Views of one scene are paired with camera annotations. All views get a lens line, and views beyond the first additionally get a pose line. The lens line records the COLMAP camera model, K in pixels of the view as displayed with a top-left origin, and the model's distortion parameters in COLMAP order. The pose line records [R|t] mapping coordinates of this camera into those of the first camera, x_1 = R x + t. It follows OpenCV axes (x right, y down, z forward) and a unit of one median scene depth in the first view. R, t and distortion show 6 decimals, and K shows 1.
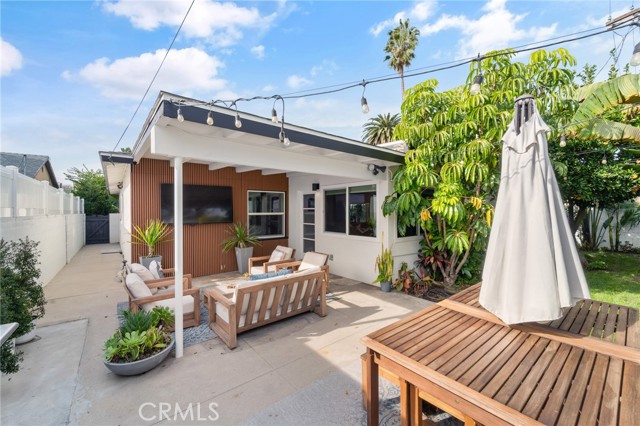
lens RADIAL K [[258.9, 0, 324.2], [0, 258.9, 211.4], [0, 0, 1]] dist [-0.001892, -0.000352]
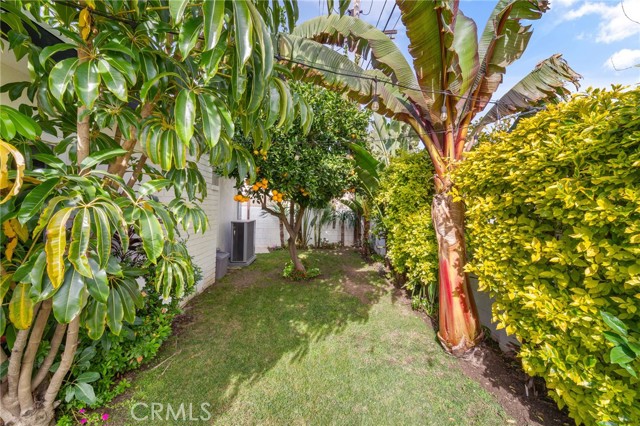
lens RADIAL K [[258.9, 0, 324.2], [0, 258.9, 211.4], [0, 0, 1]] dist [-0.001892, -0.000352]
pose [[0.604686, 0.013943, 0.796342, 0.364420], [-0.031062, 0.999499, 0.006086, -0.006364], [-0.795858, -0.028416, 0.604816, 0.429624]]
